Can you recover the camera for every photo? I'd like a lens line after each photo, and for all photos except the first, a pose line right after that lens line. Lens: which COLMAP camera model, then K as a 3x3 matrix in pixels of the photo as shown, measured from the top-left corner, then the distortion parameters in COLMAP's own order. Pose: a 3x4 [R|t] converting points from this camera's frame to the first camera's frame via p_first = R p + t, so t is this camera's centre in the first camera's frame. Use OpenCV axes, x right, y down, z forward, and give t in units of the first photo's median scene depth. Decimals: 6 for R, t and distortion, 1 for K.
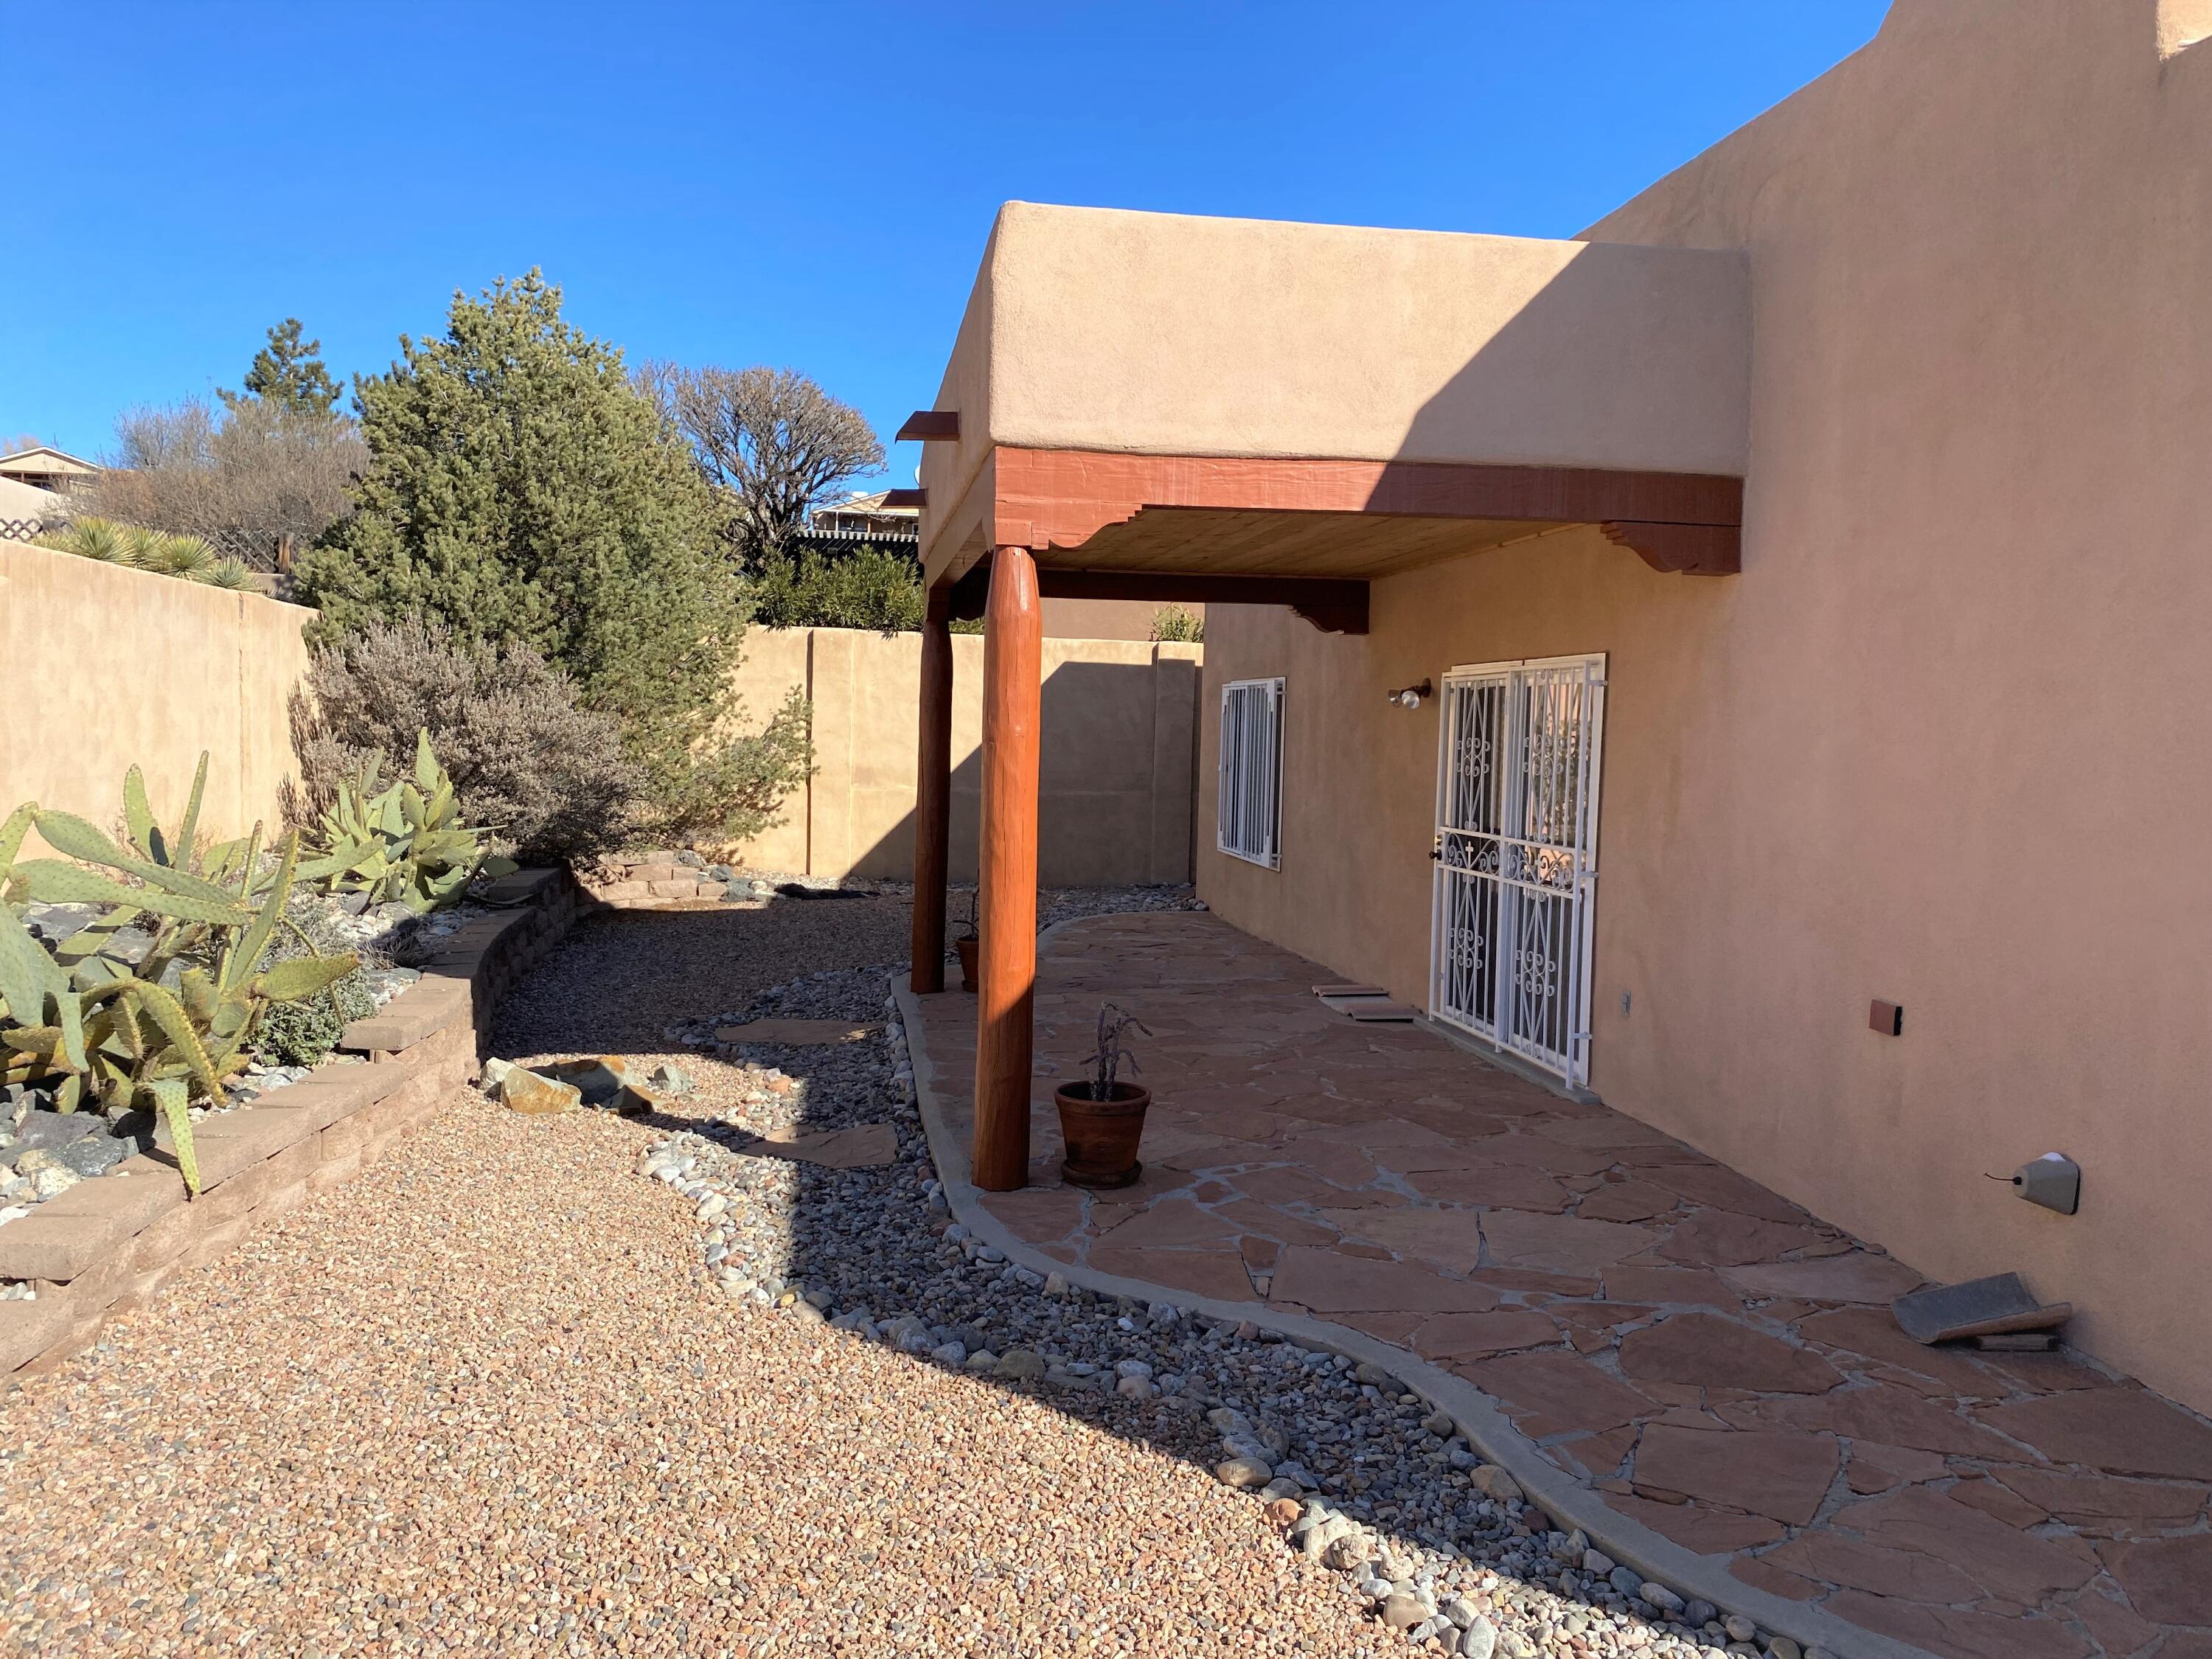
lens RADIAL K [[1670.1, 0, 1108.0], [0, 1670.1, 816.5], [0, 0, 1]] dist [0.053951, -0.090043]
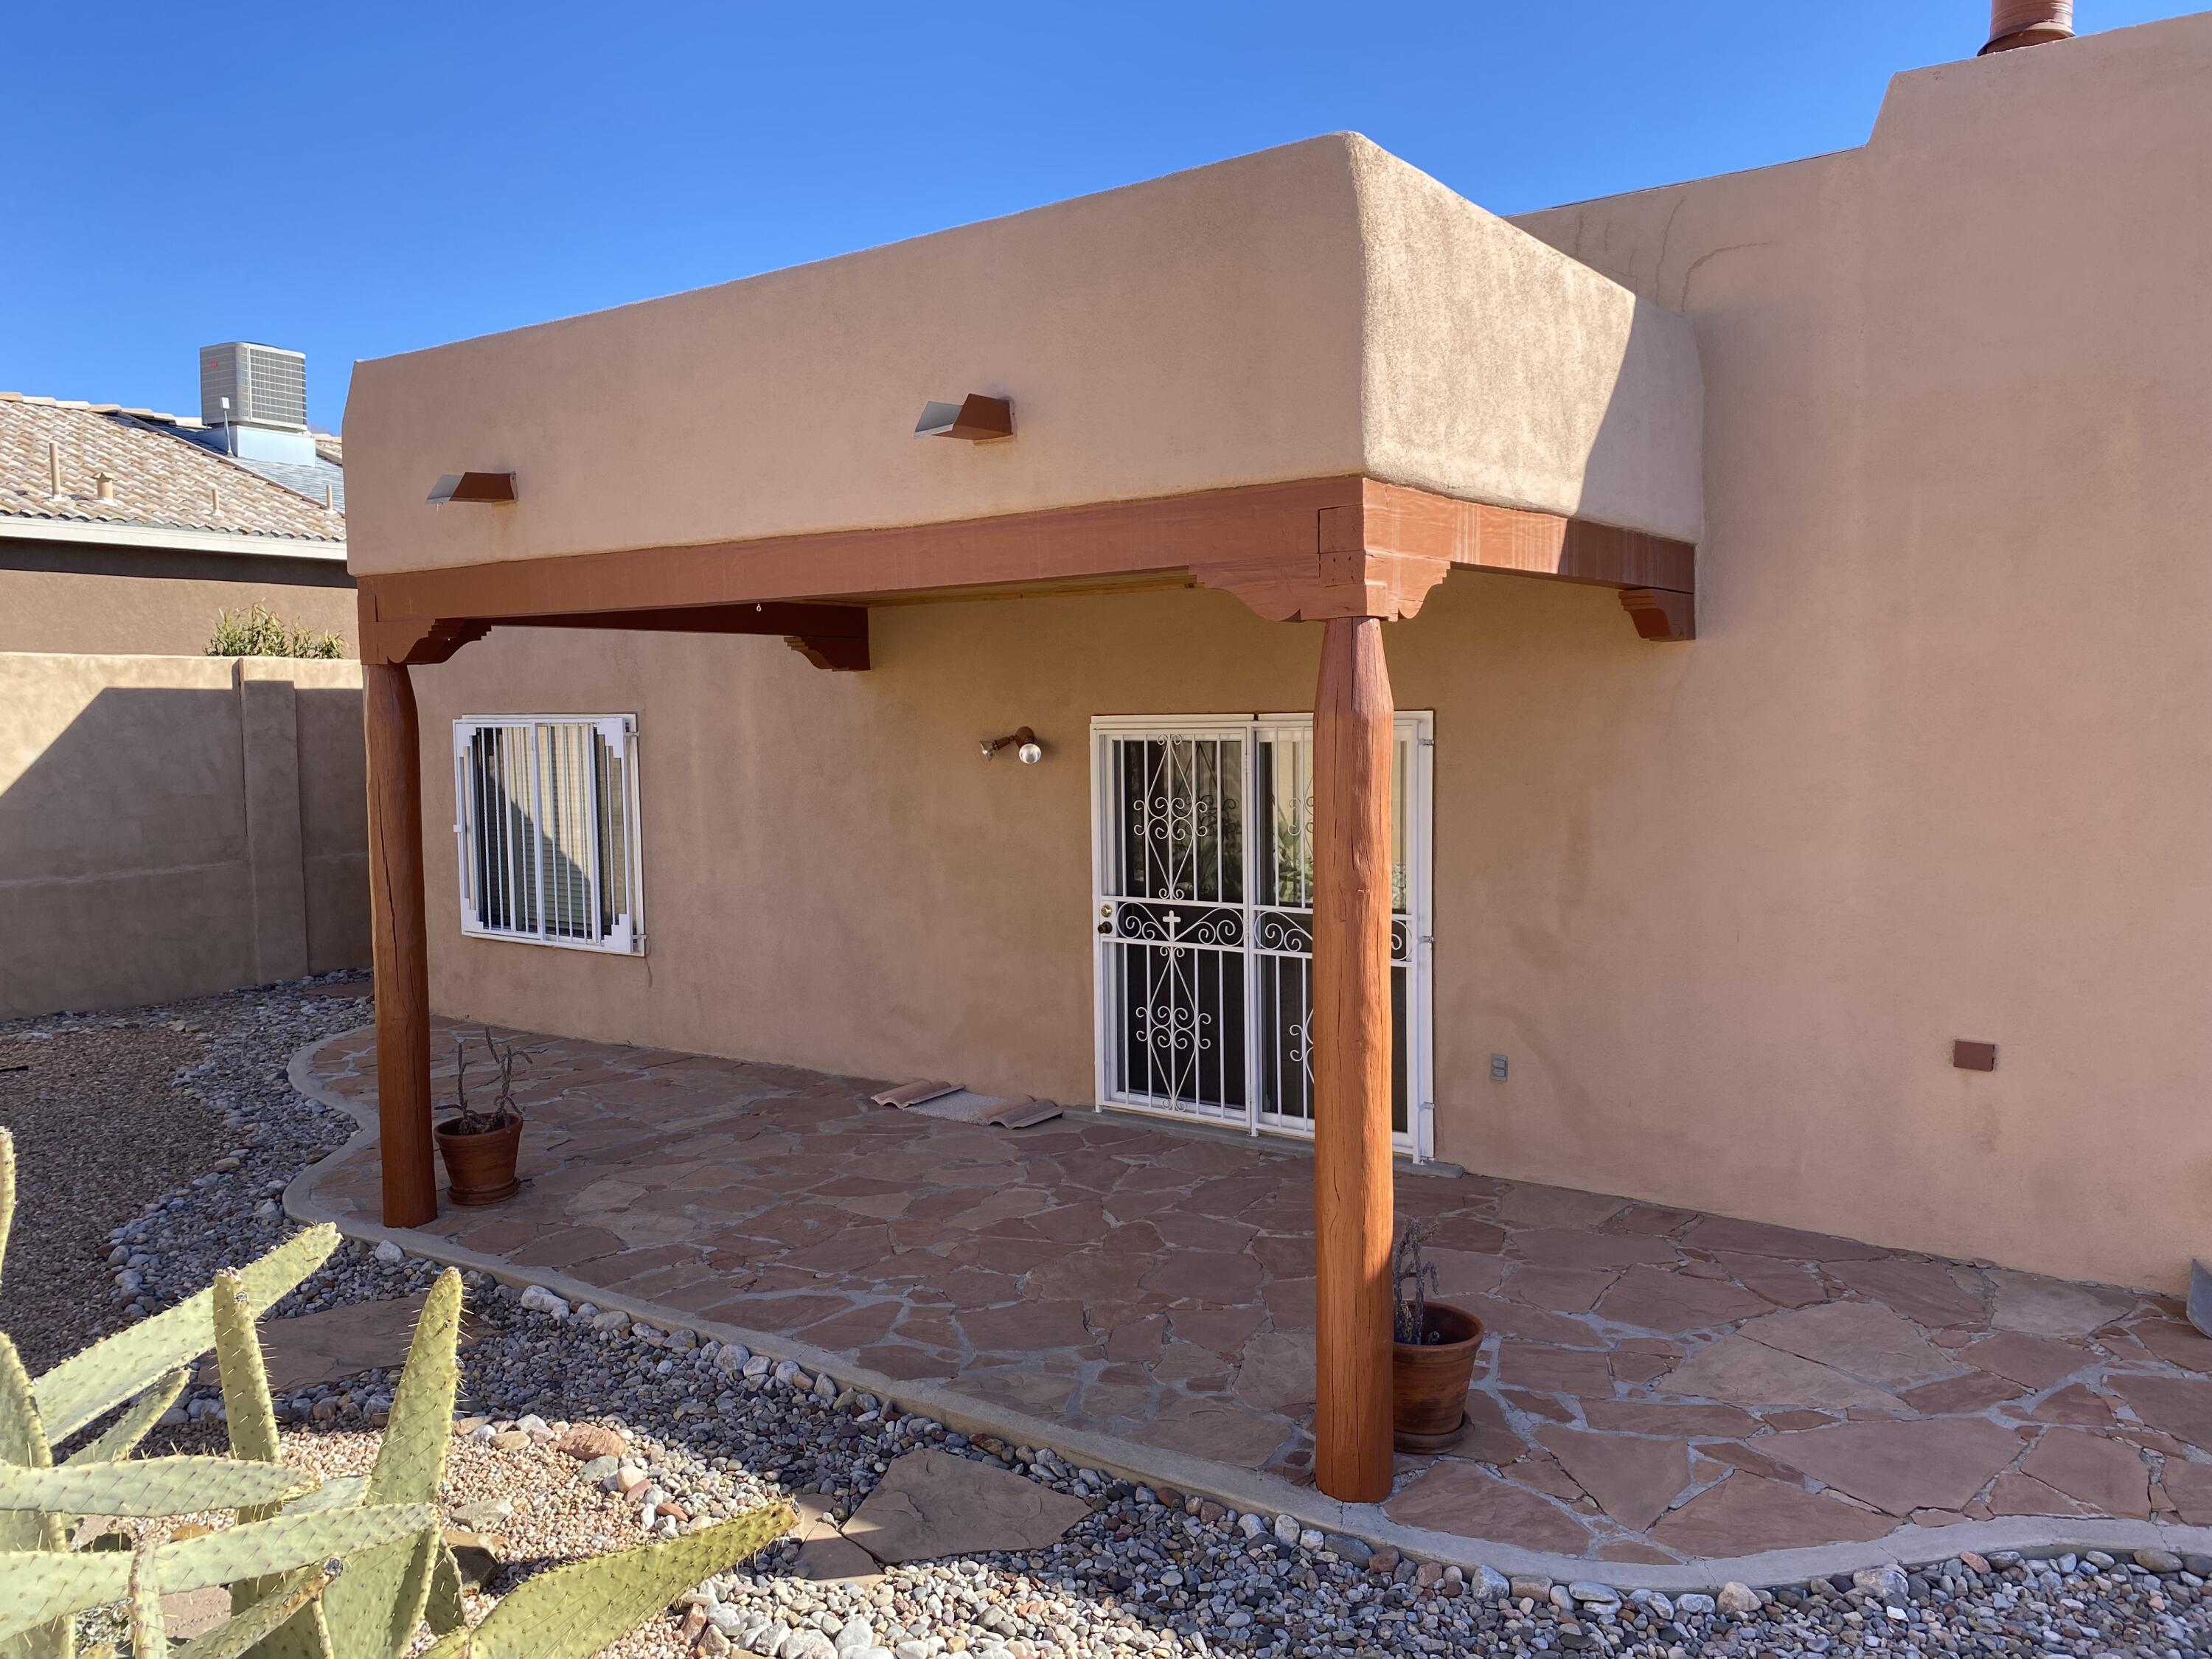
lens RADIAL K [[1683.1, 0, 1105.9], [0, 1683.1, 834.6], [0, 0, 1]] dist [0.037467, -0.044142]
pose [[0.703379, -0.087120, 0.705456, -0.636777], [0.068706, 0.996146, 0.054515, -0.111794], [-0.707486, 0.010125, 0.706655, 0.549716]]
